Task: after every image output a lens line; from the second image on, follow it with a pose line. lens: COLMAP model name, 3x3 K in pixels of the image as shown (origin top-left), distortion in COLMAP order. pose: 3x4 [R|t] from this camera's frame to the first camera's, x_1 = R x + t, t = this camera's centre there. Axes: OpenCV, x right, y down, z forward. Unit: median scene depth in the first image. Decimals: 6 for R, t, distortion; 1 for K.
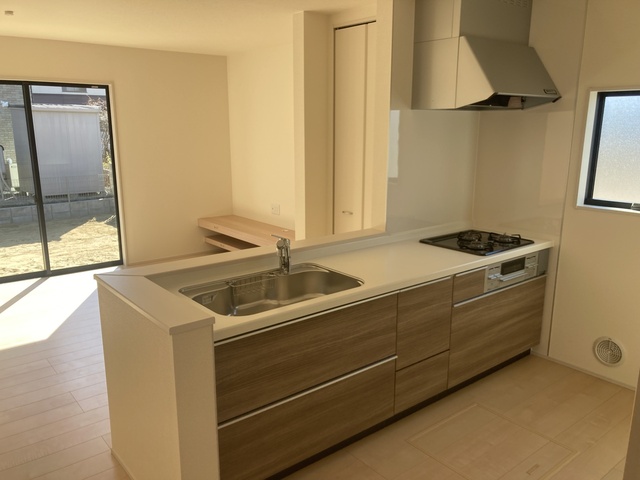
lens RADIAL K [[525.9, 0, 321.2], [0, 525.9, 246.7], [0, 0, 1]] dist [-0.008964, -0.000062]
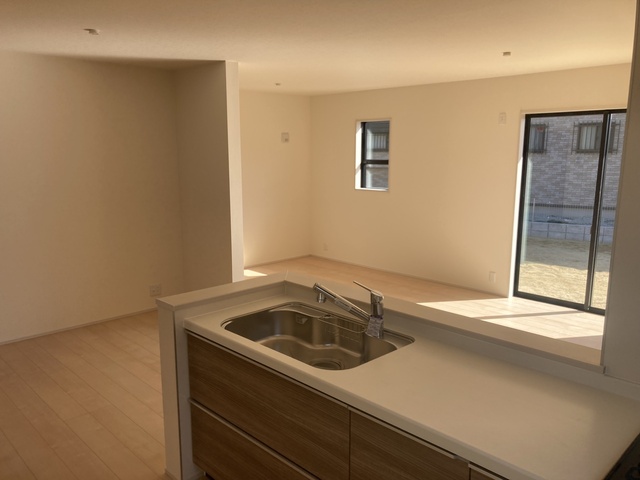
lens RADIAL K [[525.9, 0, 318.7], [0, 525.9, 241.0], [0, 0, 1]] dist [-0.008964, -0.000062]
pose [[0.093381, 0.173762, -0.980350, 0.556985], [-0.231147, 0.961533, 0.148409, -0.153024], [0.968427, 0.212746, 0.129954, 0.603679]]
